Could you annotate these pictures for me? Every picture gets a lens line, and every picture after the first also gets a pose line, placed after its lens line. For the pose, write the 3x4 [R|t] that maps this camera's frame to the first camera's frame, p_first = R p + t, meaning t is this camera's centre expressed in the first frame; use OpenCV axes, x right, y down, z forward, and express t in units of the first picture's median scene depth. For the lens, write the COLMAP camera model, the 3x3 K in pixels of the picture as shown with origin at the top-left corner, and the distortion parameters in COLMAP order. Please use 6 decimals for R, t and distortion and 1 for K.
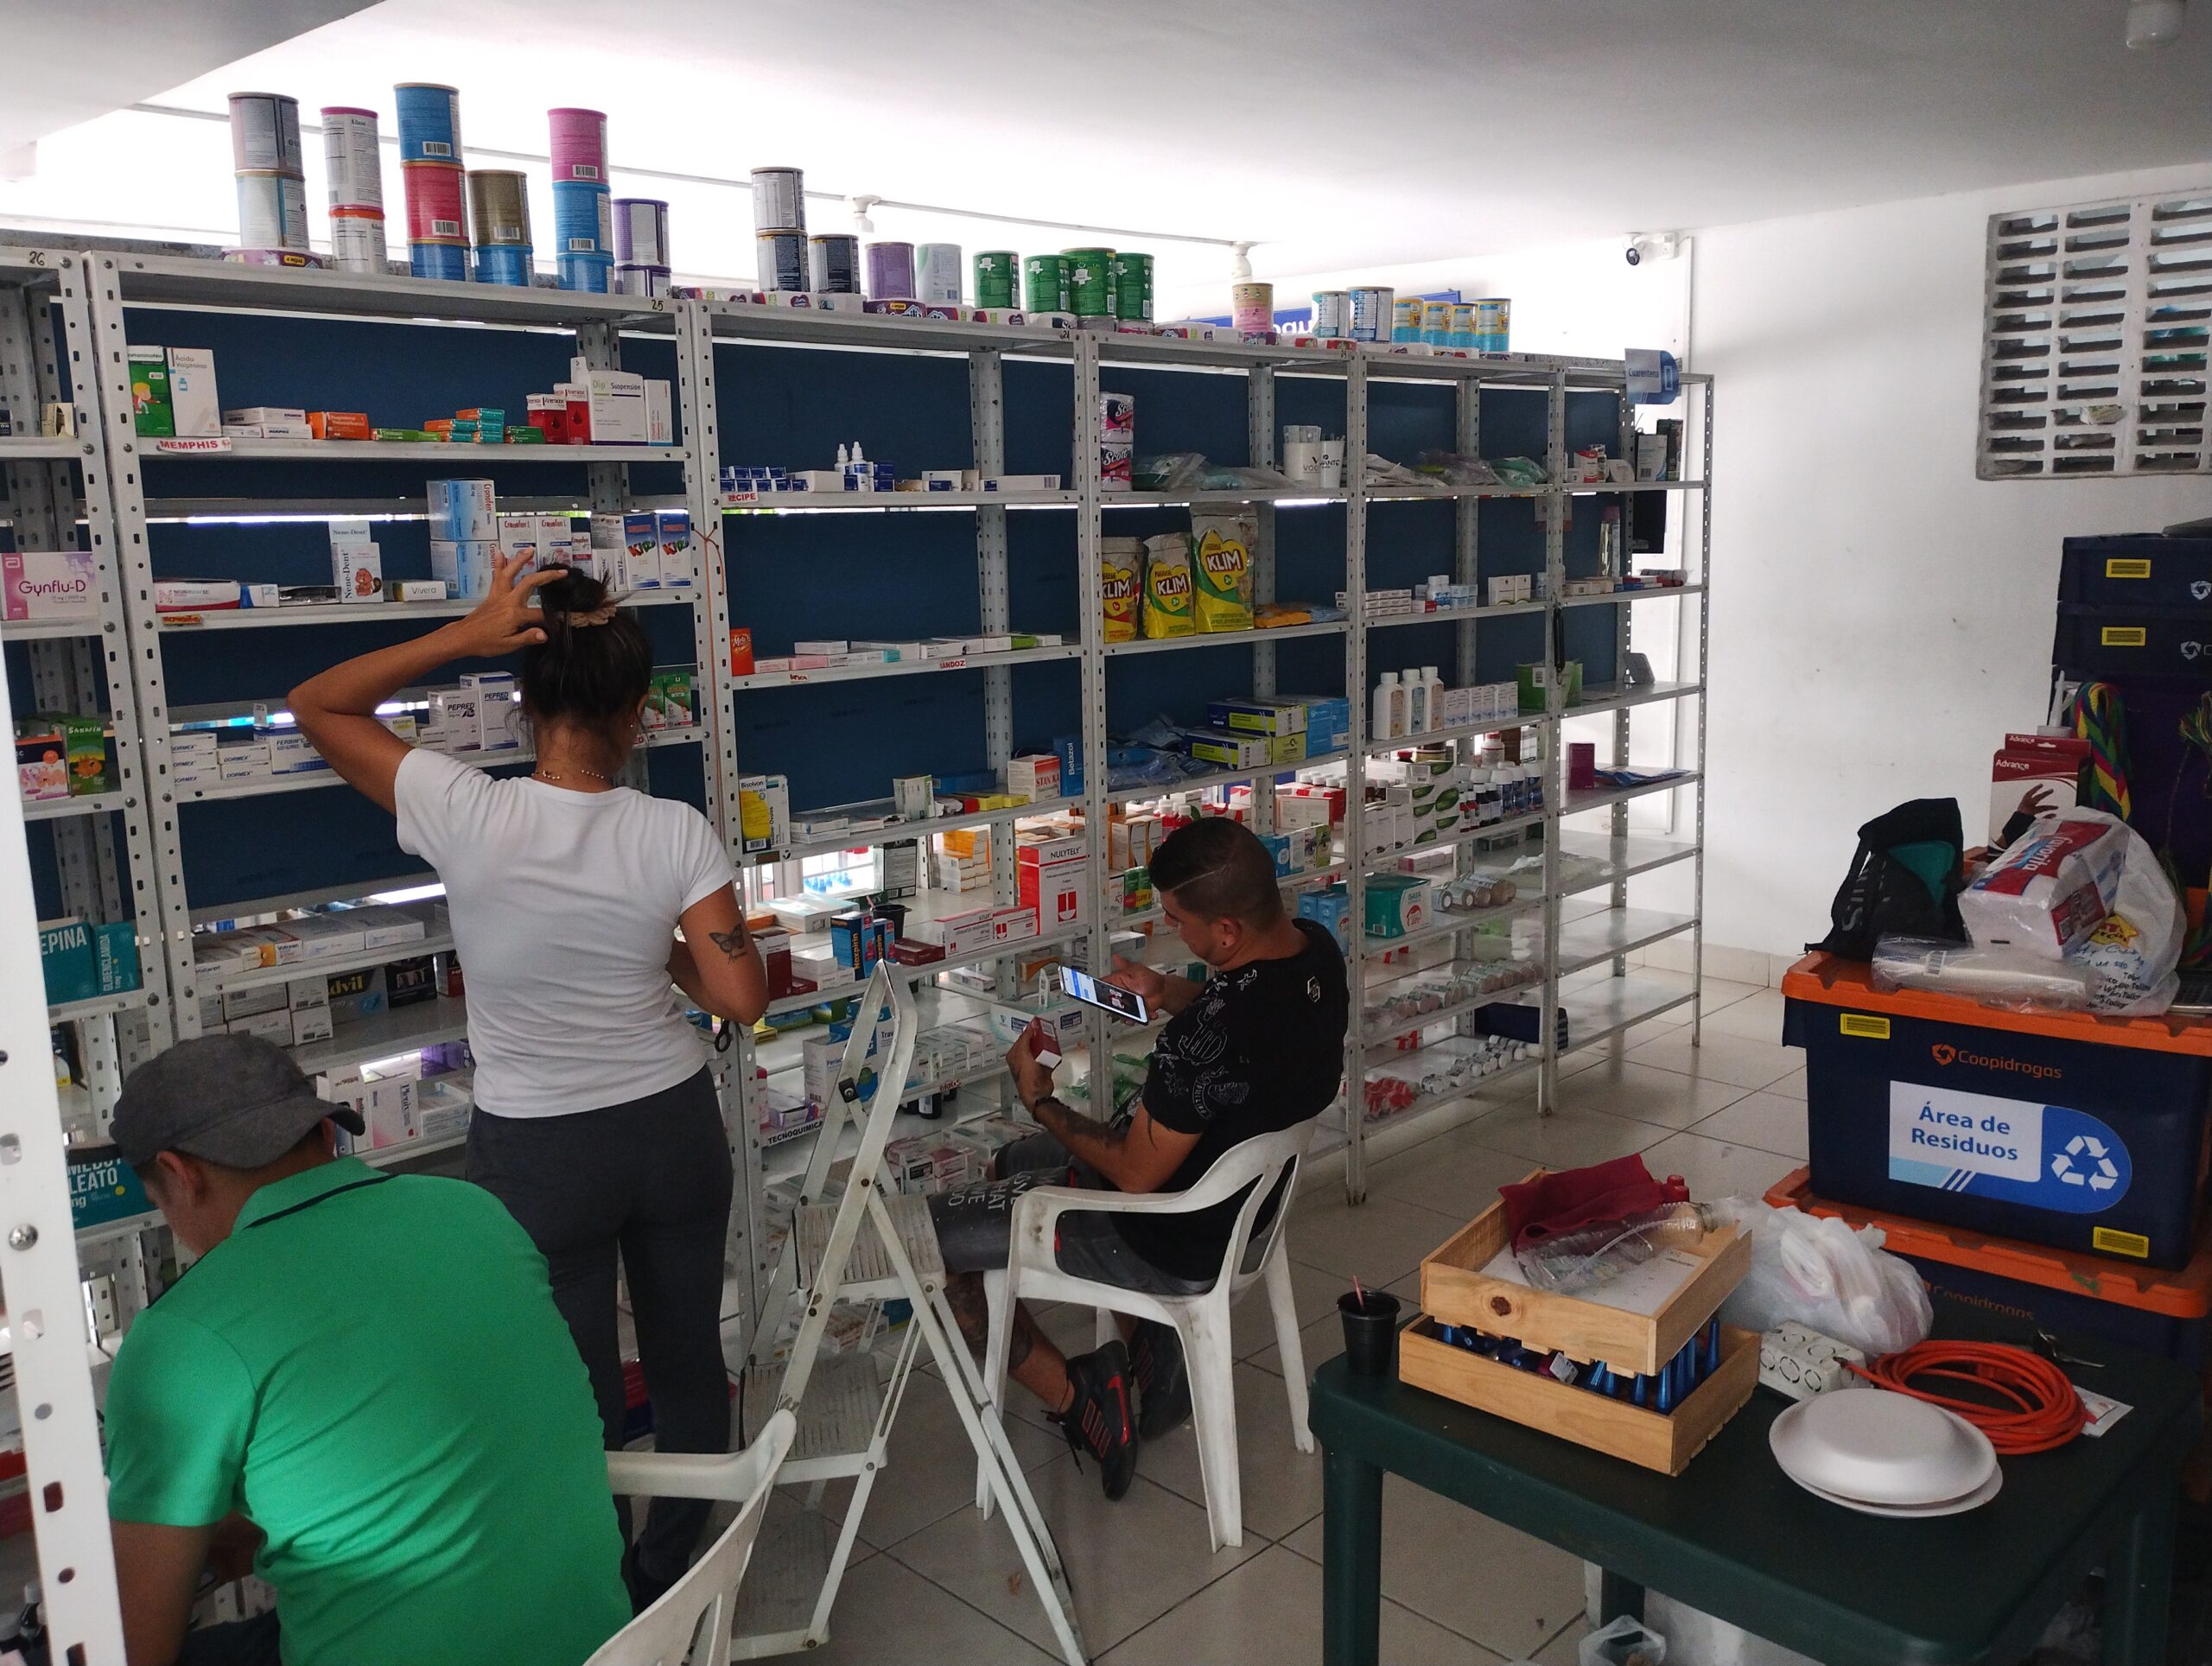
lens RADIAL K [[1837.0, 0, 1106.0], [0, 1837.0, 833.0], [0, 0, 1]] dist [0.002641, 0.000827]
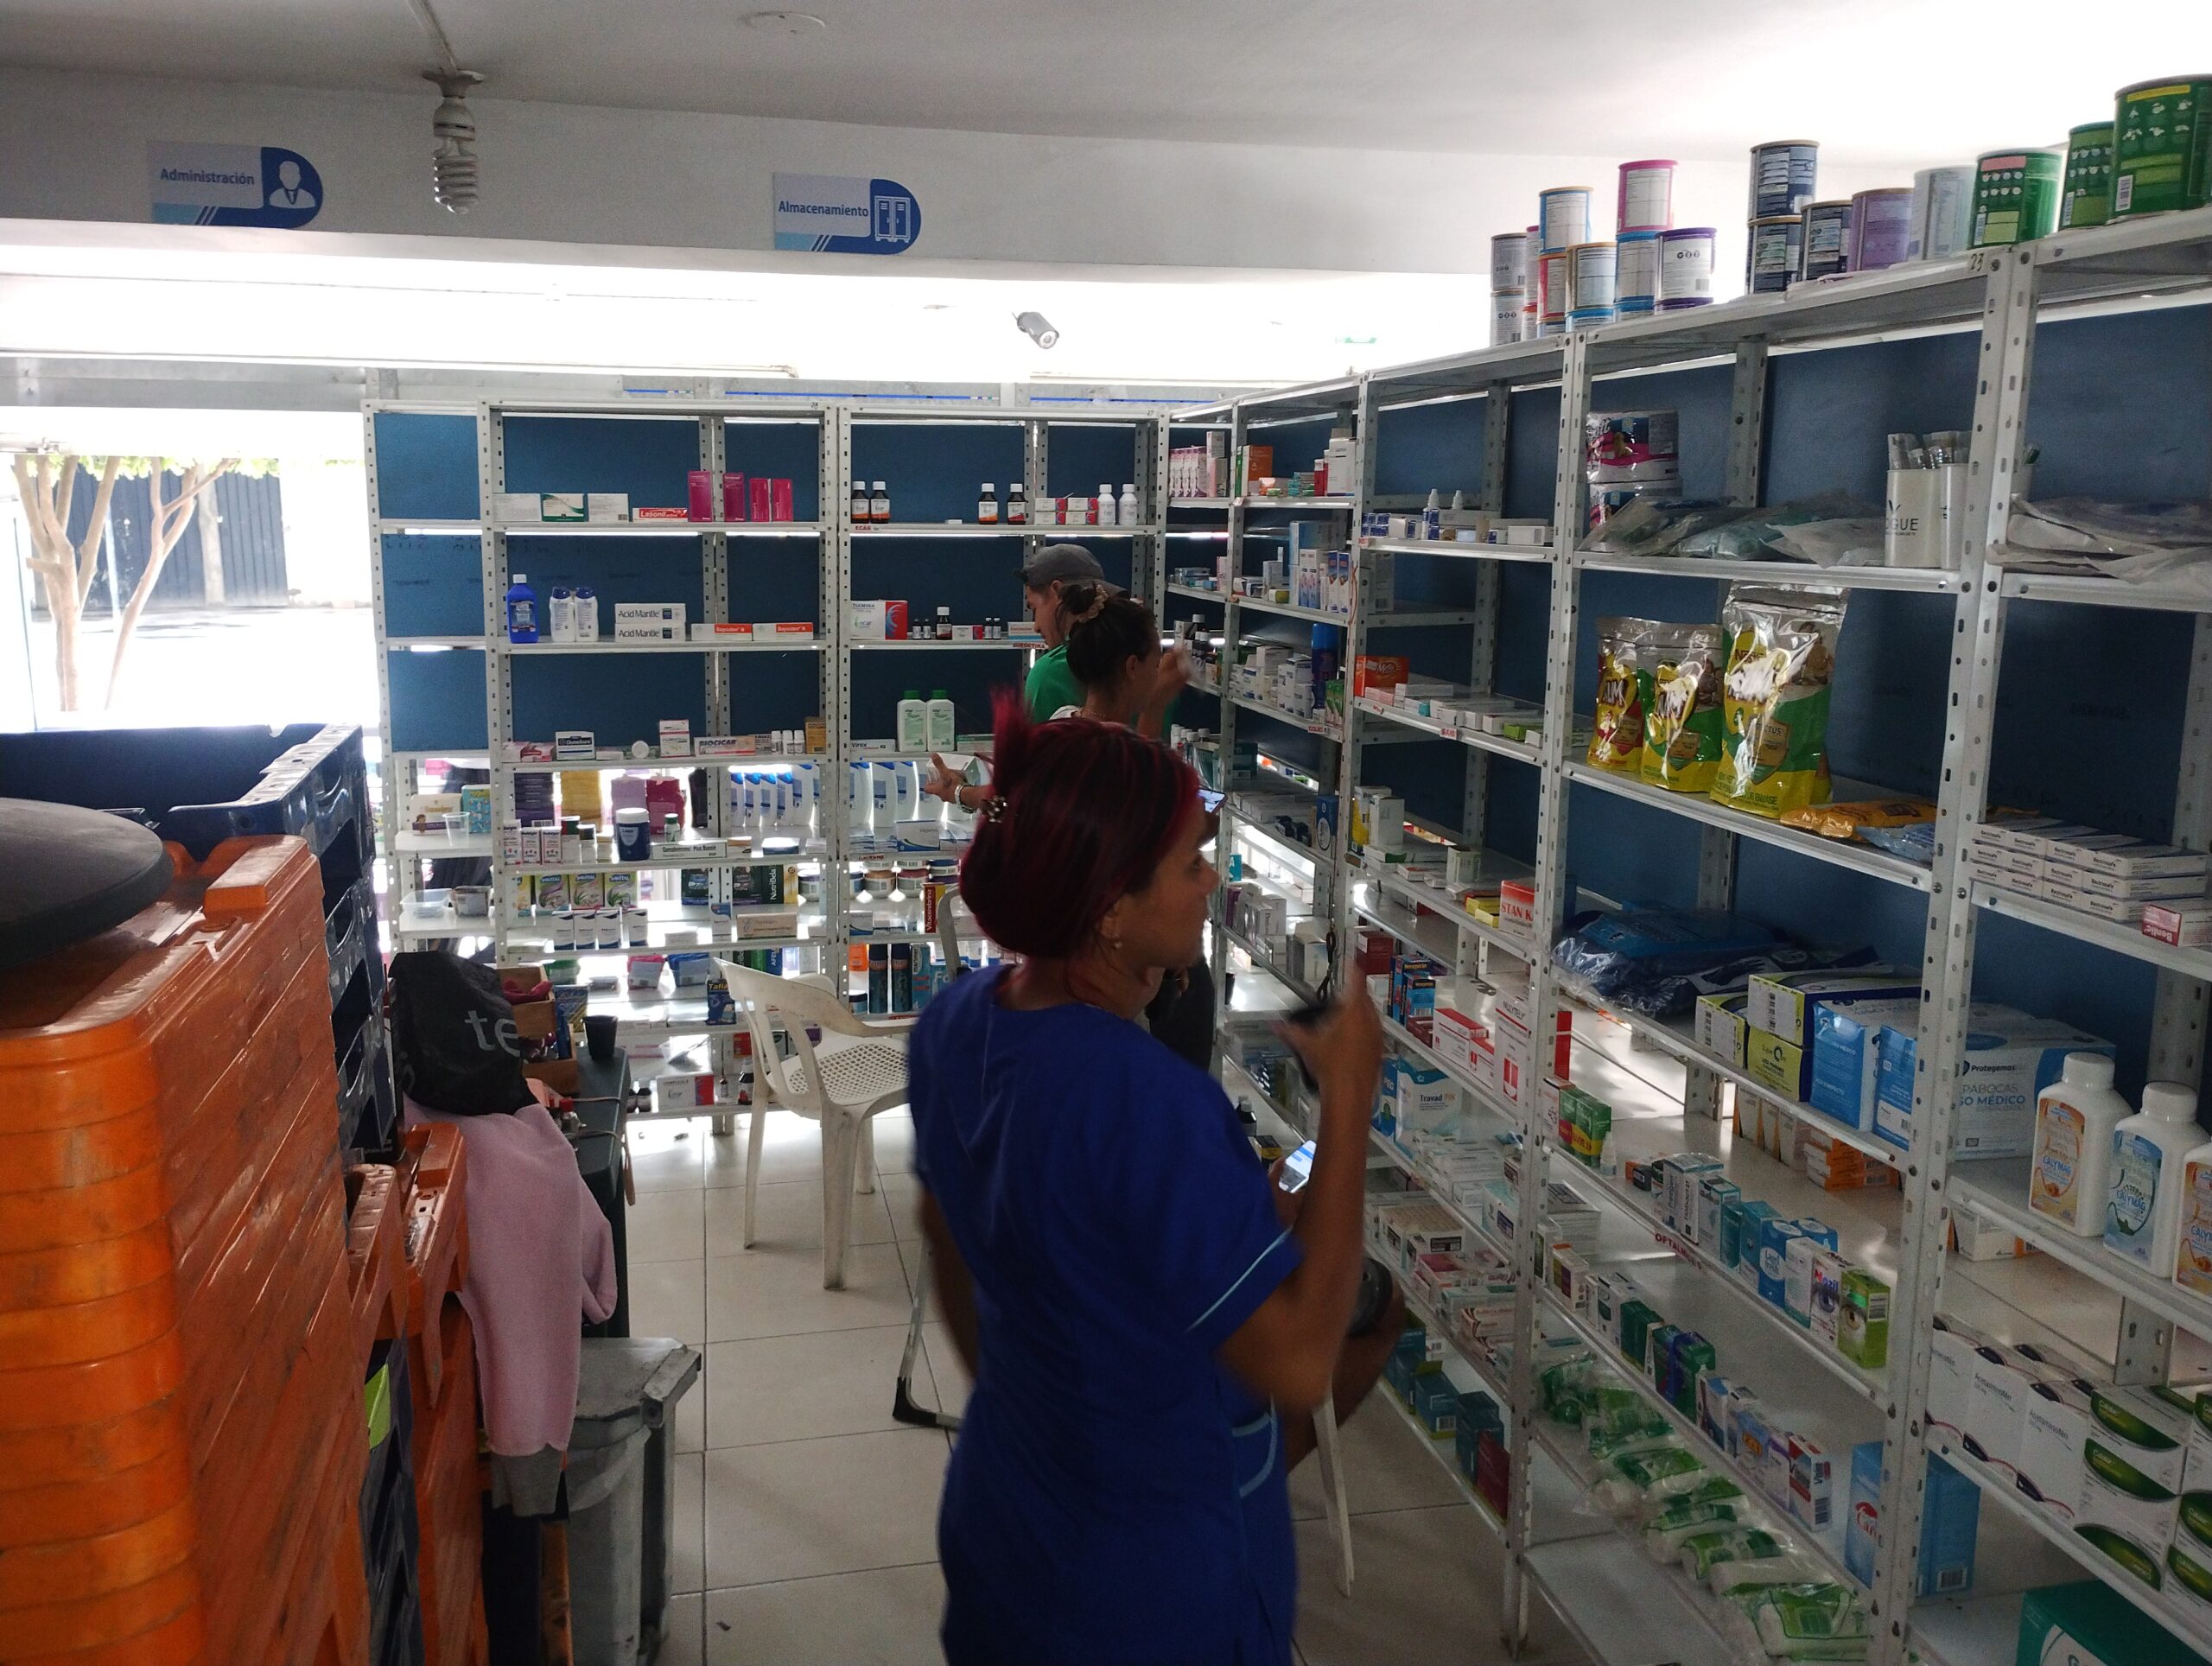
lens RADIAL K [[1837.0, 0, 1106.0], [0, 1837.0, 833.0], [0, 0, 1]] dist [0.002641, 0.000827]
pose [[-0.523744, 0.159296, -0.836849, 0.692549], [-0.153562, 0.948614, 0.276678, -0.248786], [0.837921, 0.273416, -0.472369, 1.203351]]
